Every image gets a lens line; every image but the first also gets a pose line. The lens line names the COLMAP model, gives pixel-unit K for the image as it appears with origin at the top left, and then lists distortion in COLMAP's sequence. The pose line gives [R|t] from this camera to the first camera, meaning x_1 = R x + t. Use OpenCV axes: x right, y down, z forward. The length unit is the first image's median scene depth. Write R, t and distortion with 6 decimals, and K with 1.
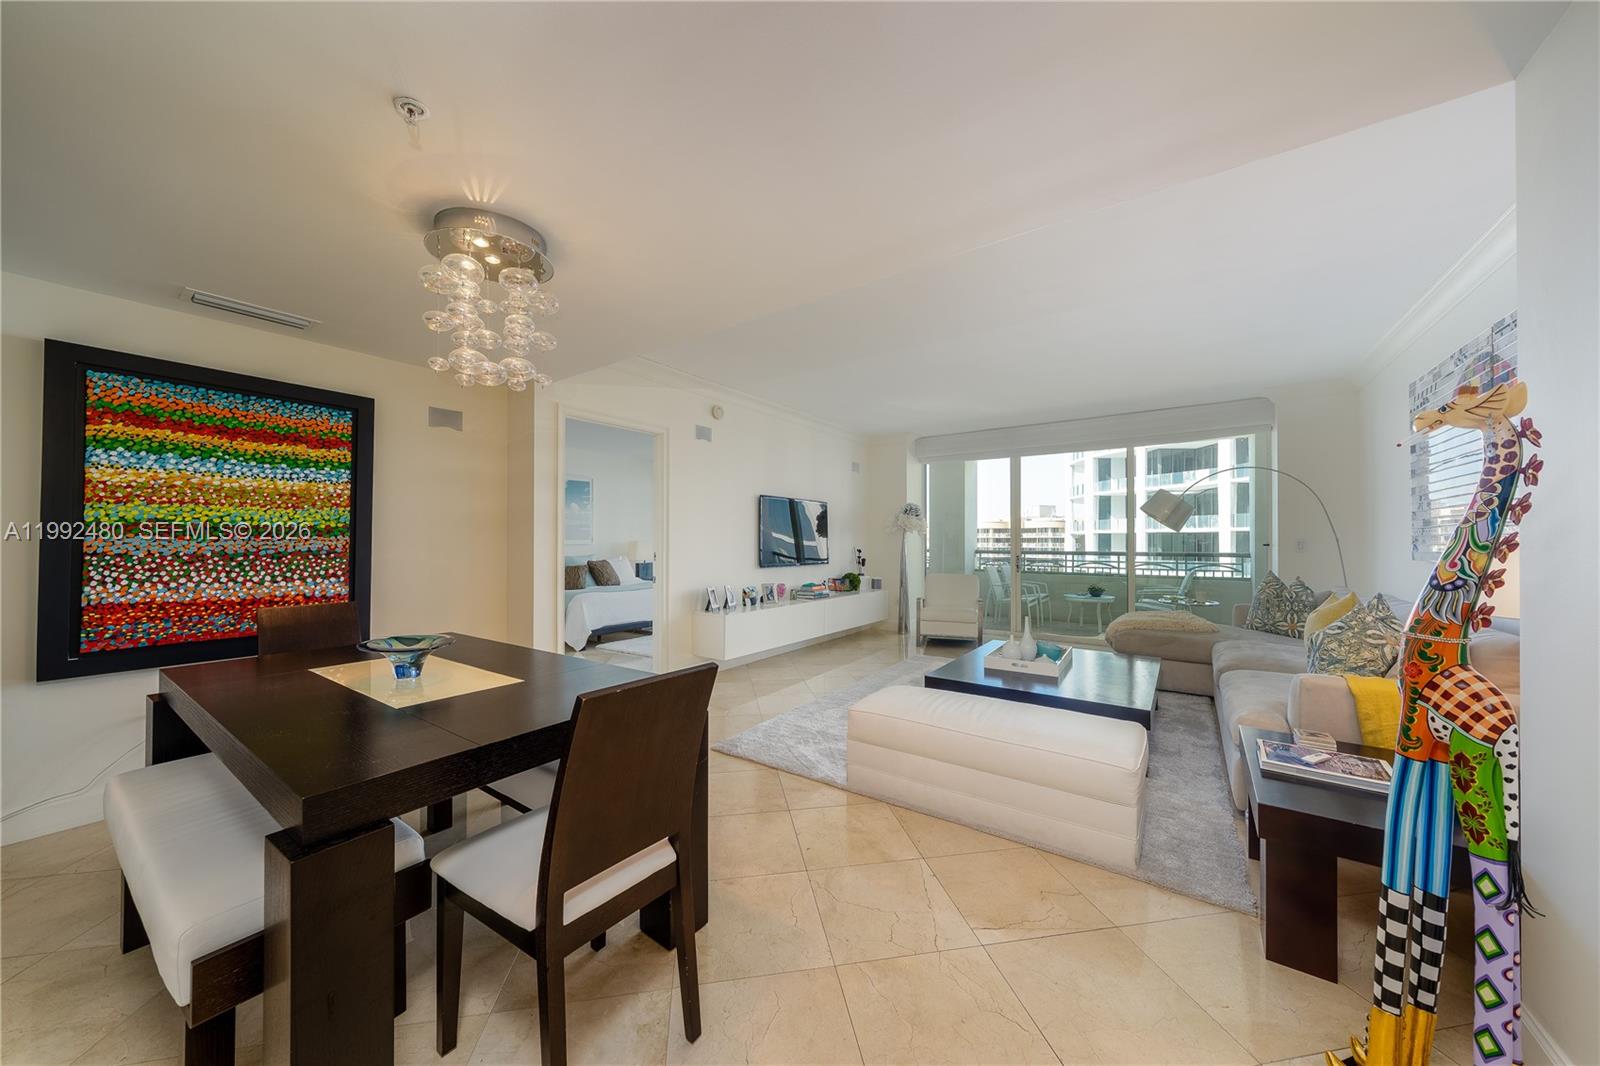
lens RADIAL K [[544.5, 0, 806.5], [0, 544.5, 534.3], [0, 0, 1]] dist [-0.001616, -0.000516]
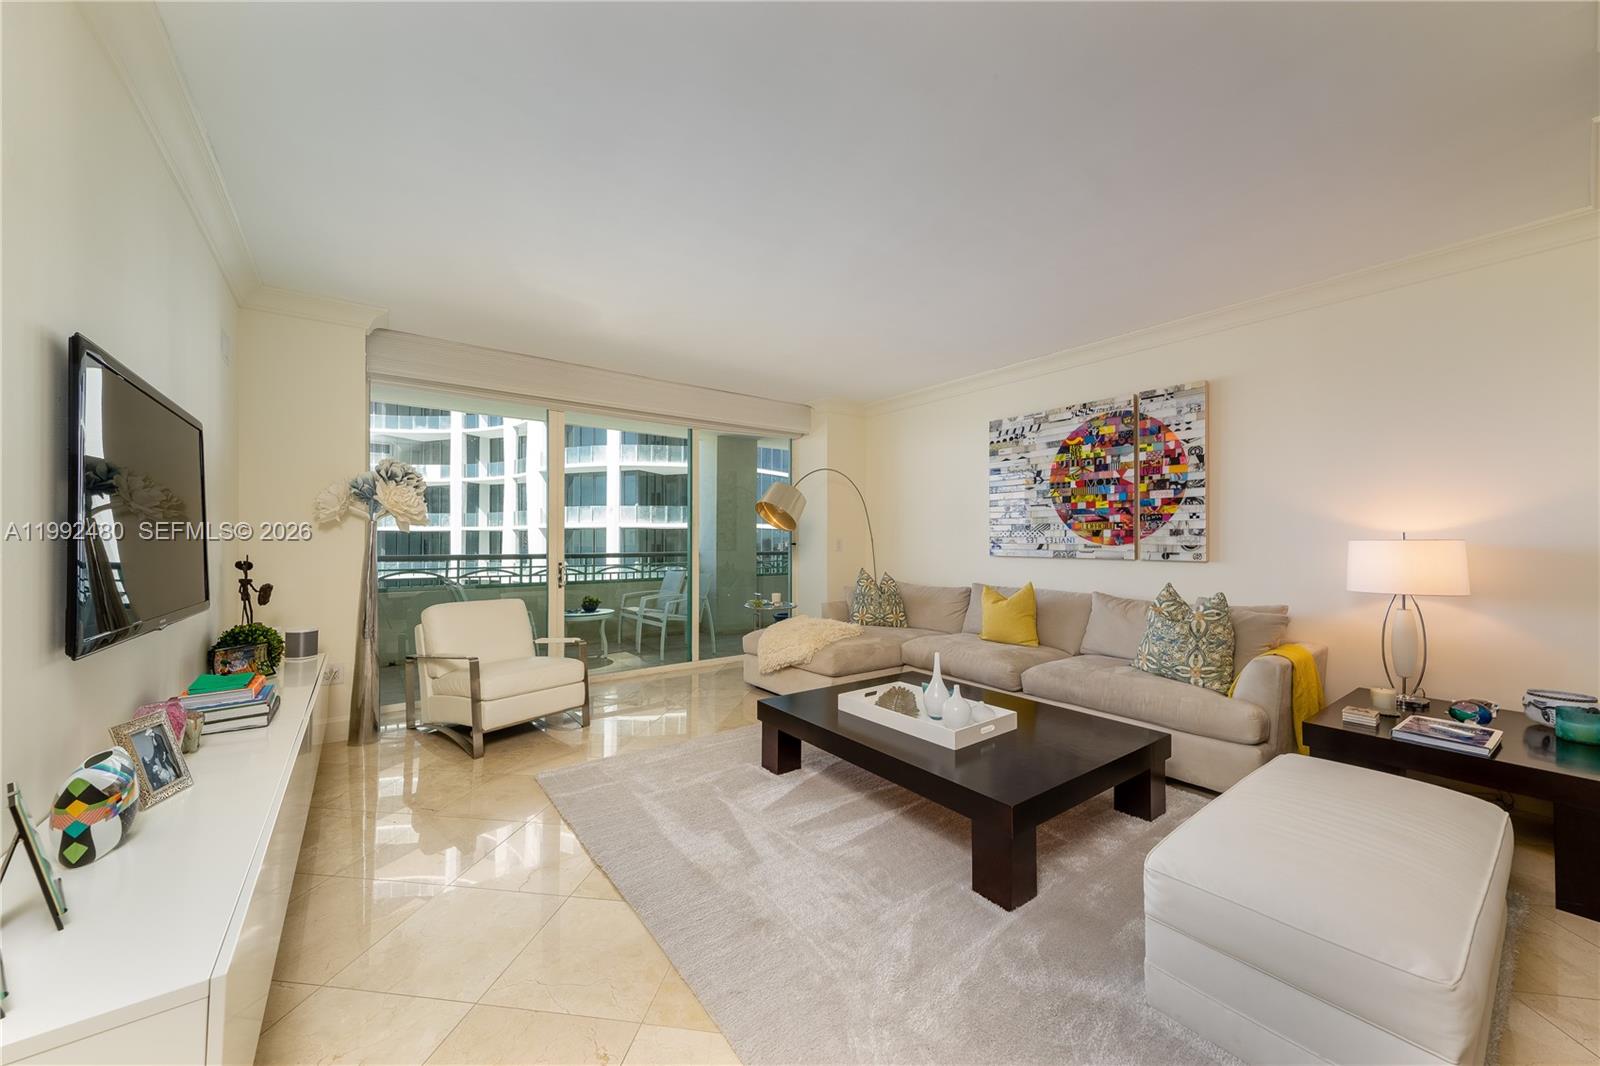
lens RADIAL K [[582.7, 0, 788.5], [0, 582.7, 523.3], [0, 0, 1]] dist [0.012978, -0.000343]
pose [[0.310136, 0.028945, 0.950252, -0.187238], [-0.013150, 0.999571, -0.026155, 0.006749], [-0.950601, -0.004385, 0.310384, 0.524086]]
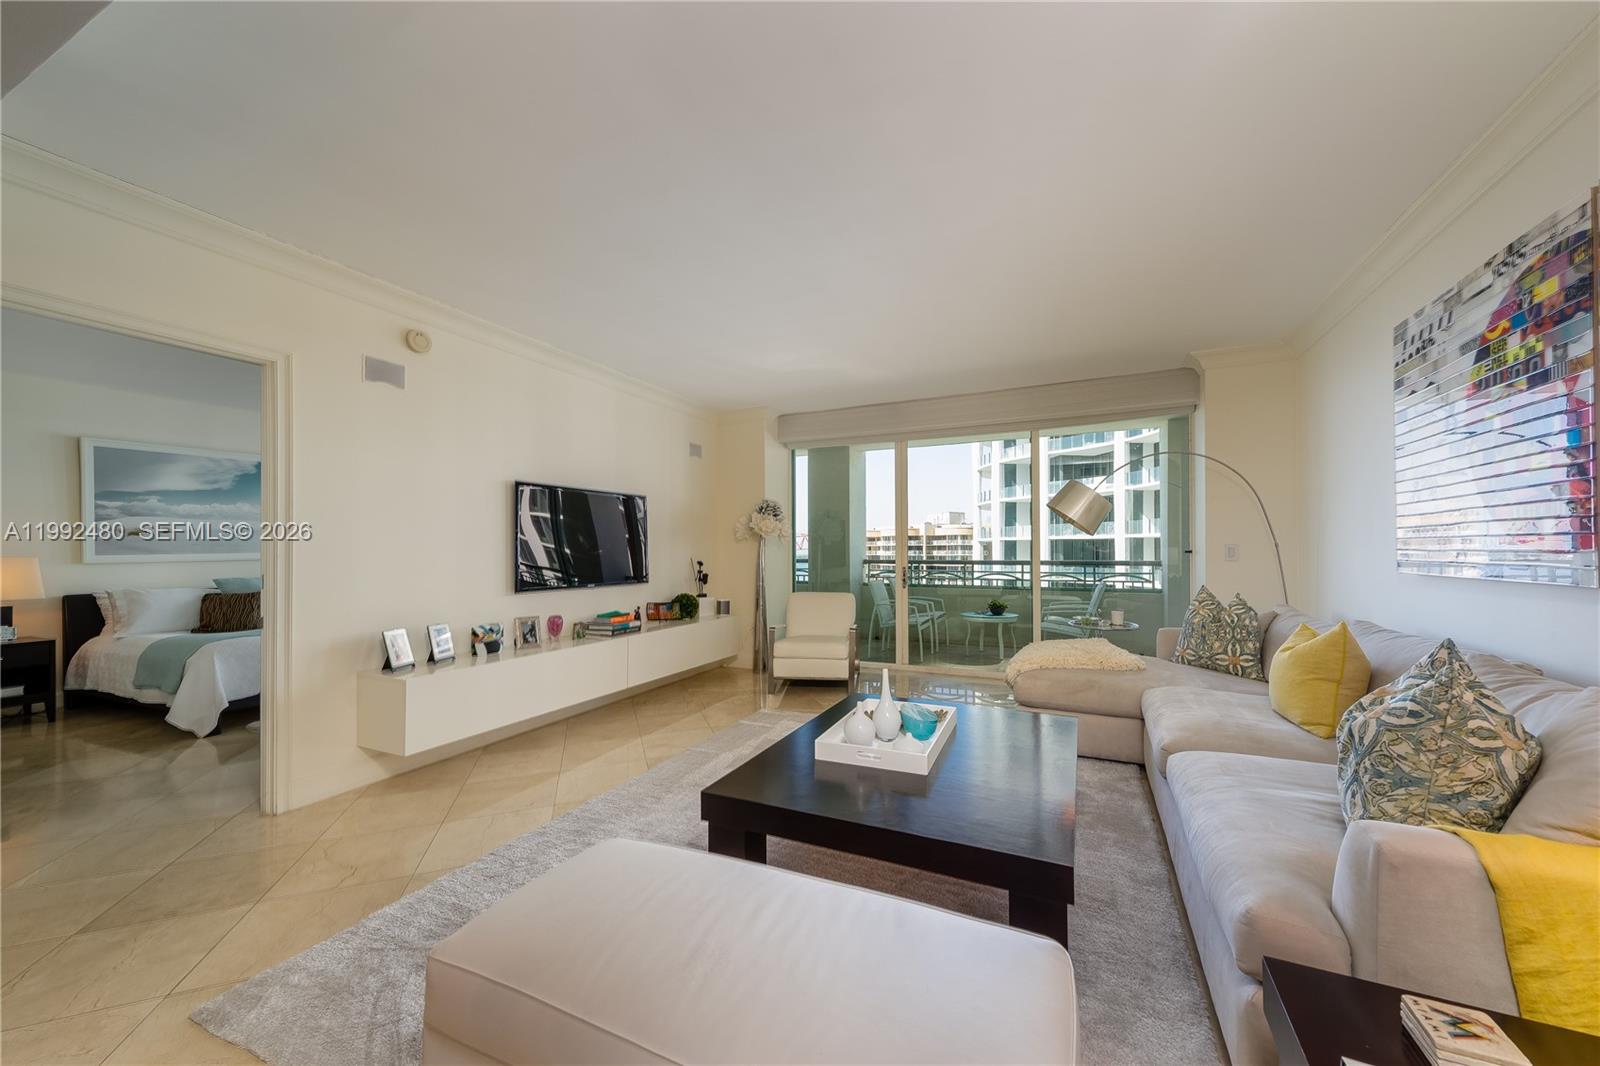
lens RADIAL K [[582.7, 0, 826.5], [0, 582.7, 546.5], [0, 0, 1]] dist [0.012978, -0.000343]
pose [[0.981094, -0.006250, 0.193432, 0.116073], [0.004998, 0.999963, 0.006957, 0.002477], [-0.193469, -0.005859, 0.981089, 0.196746]]
